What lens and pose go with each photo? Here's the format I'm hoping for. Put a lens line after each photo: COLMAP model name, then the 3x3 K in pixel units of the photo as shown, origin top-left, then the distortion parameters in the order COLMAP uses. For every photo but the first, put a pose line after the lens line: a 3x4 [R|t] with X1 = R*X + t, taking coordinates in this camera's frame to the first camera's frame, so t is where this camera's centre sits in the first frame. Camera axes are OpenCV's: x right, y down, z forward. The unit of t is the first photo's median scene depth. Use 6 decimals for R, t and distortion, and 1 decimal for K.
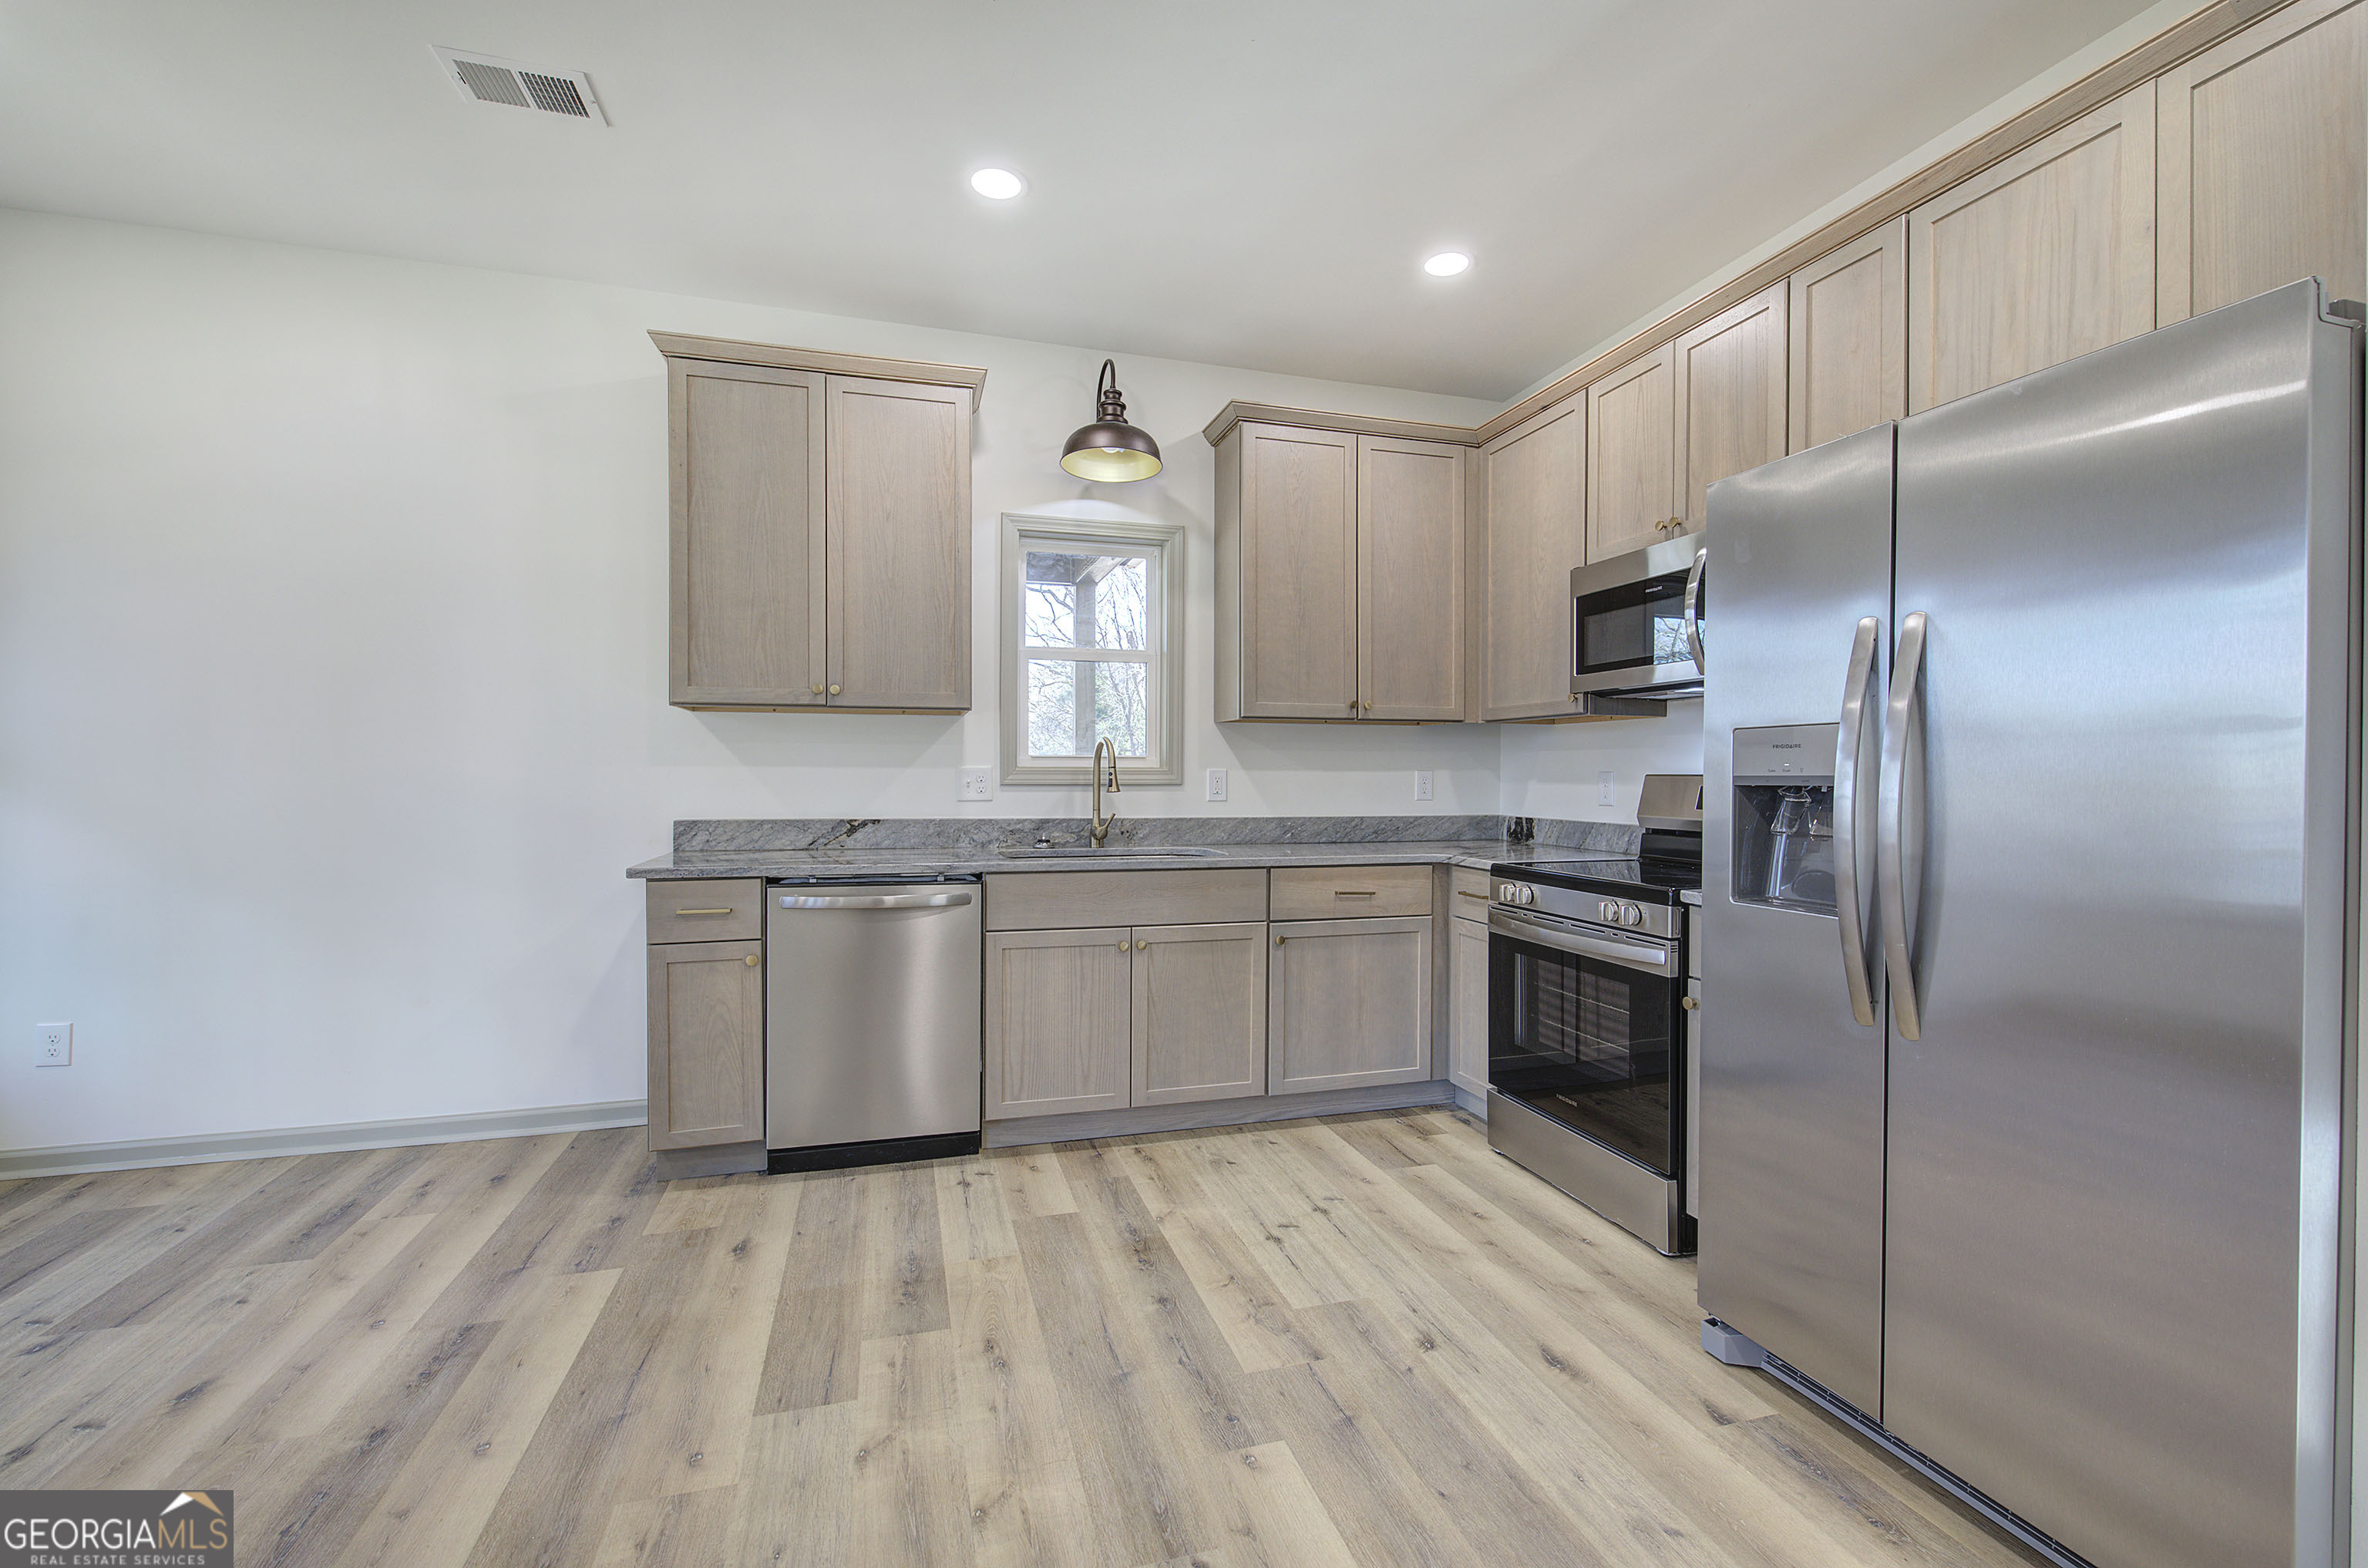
lens RADIAL K [[1001.2, 0, 1180.9], [0, 1001.2, 787.4], [0, 0, 1]] dist [0.002090, -0.001896]
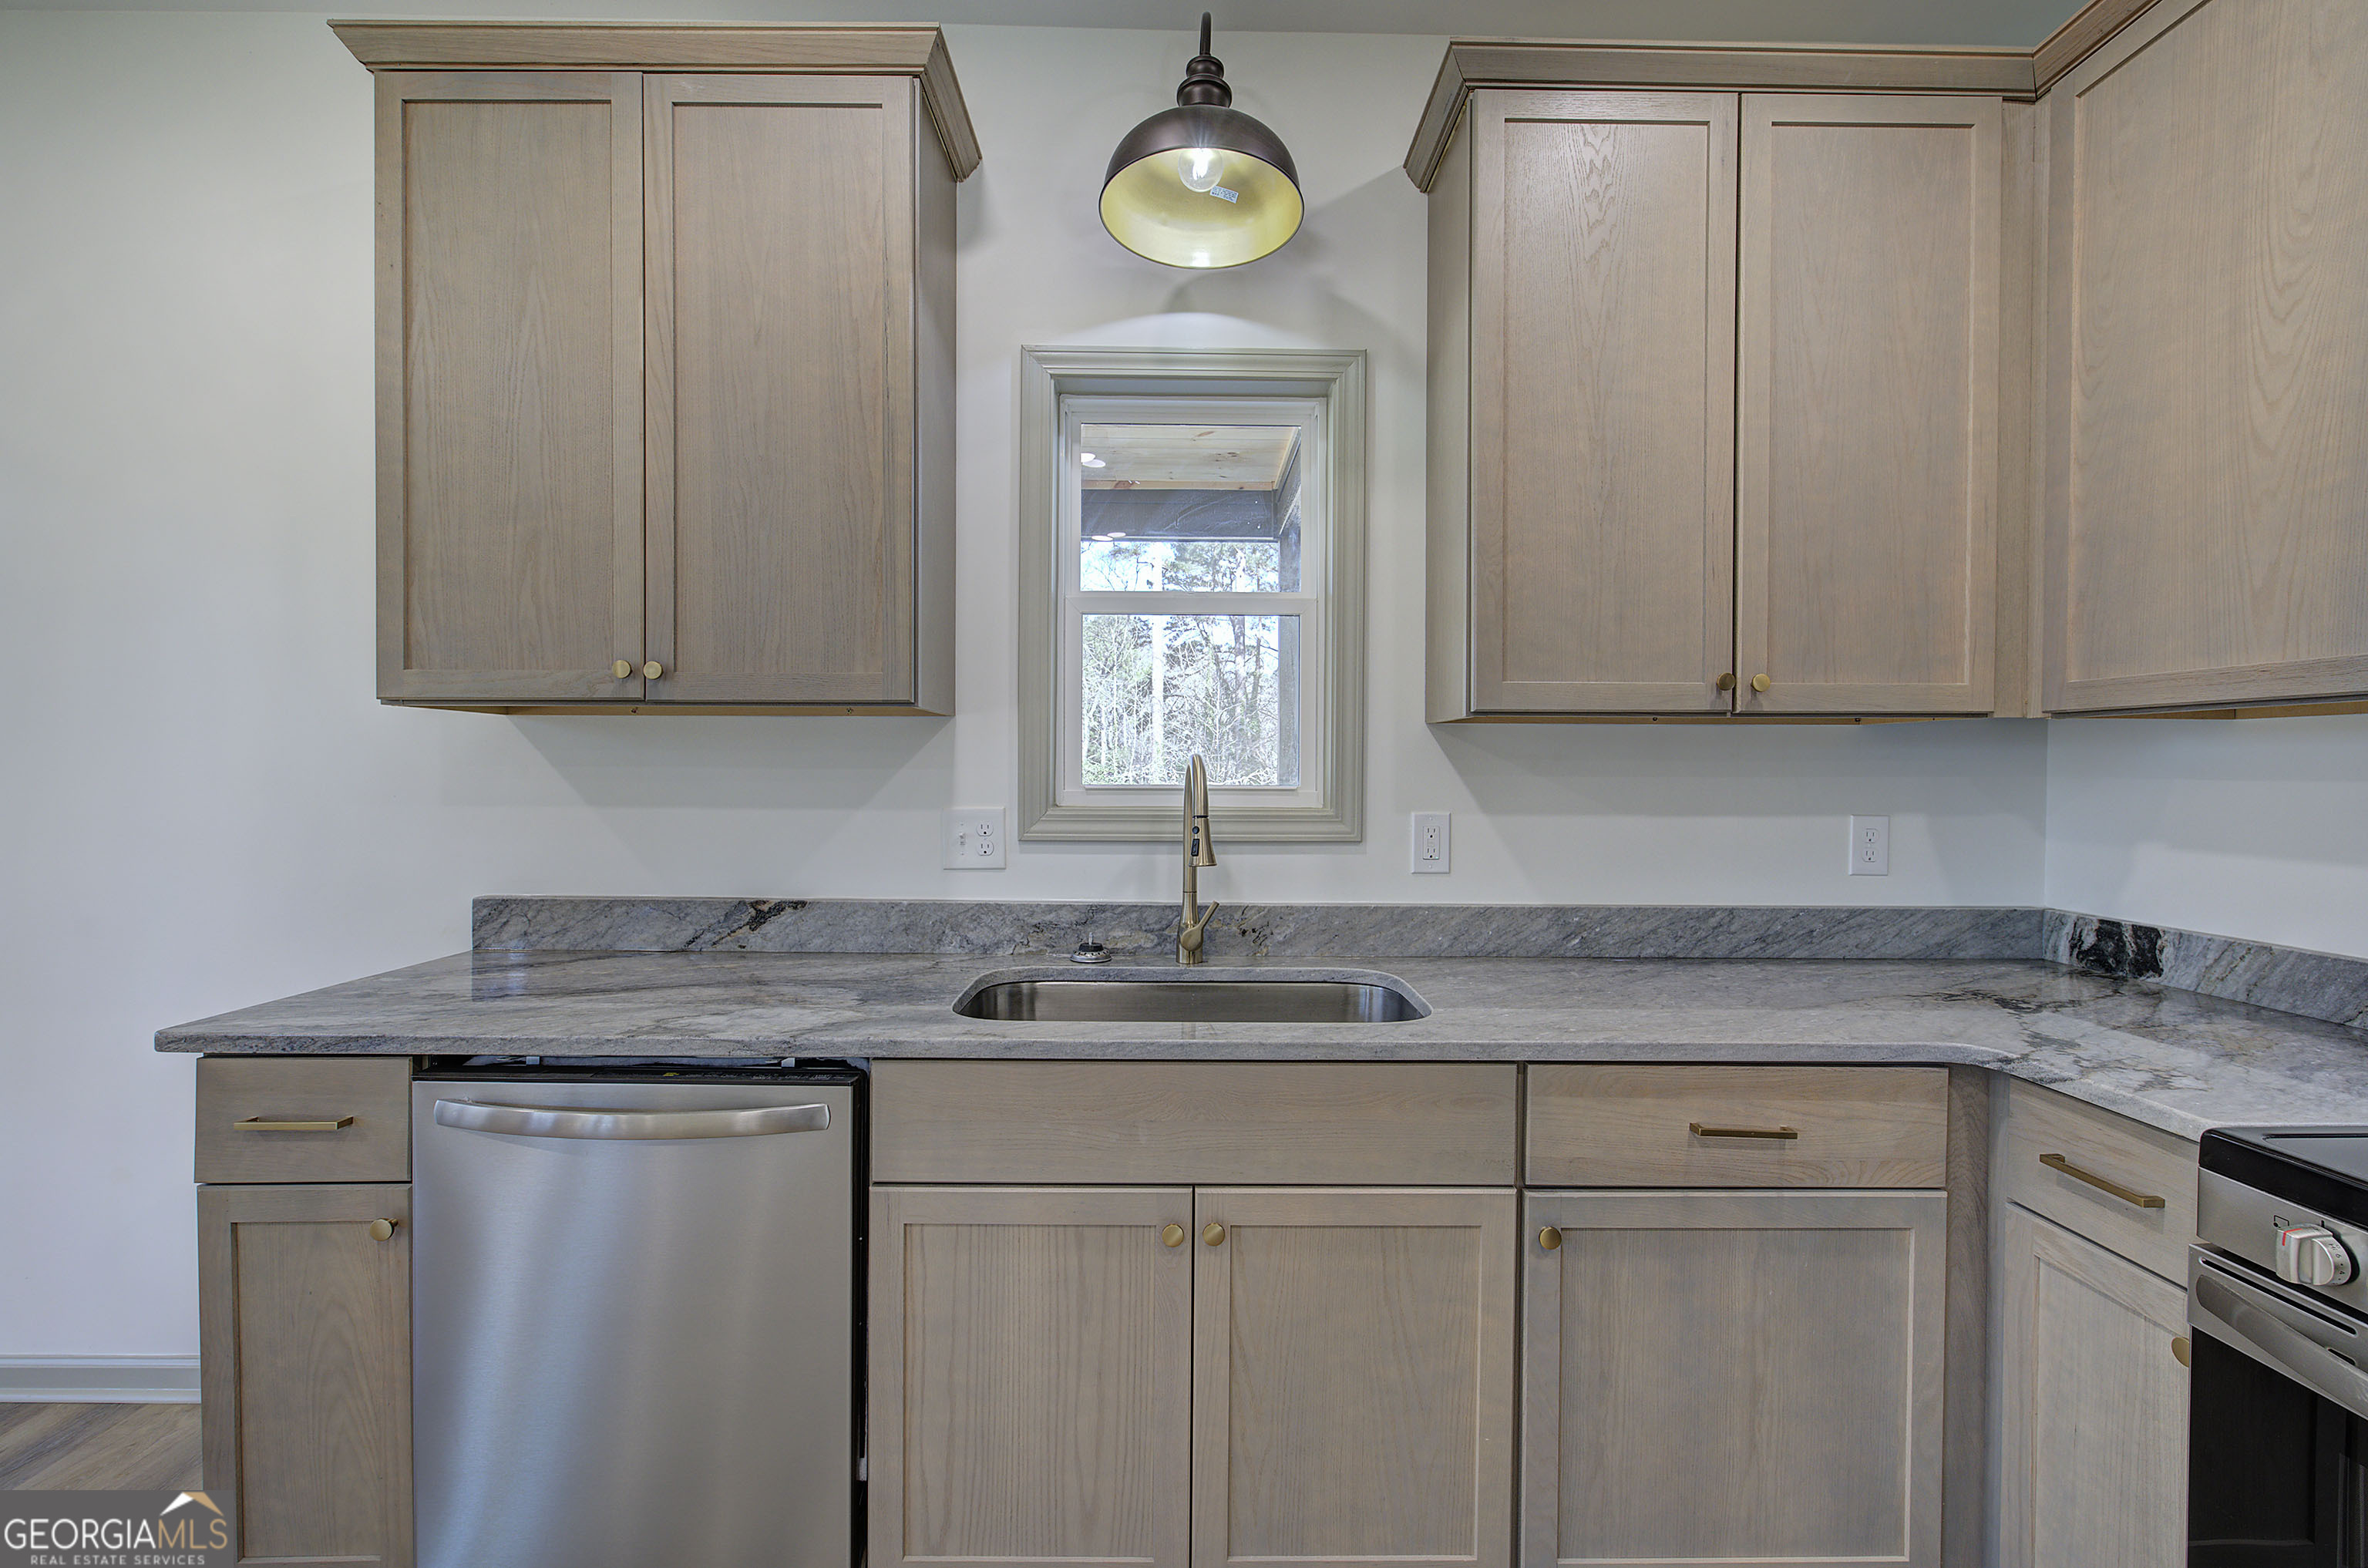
lens RADIAL K [[1001.2, 0, 1189.0], [0, 1001.2, 782.2], [0, 0, 1]] dist [0.002090, -0.001896]
pose [[0.964067, 0.005107, -0.265611, 0.056891], [-0.006119, 0.999977, -0.002981, -0.033727], [0.265589, 0.004499, 0.964076, 0.492730]]
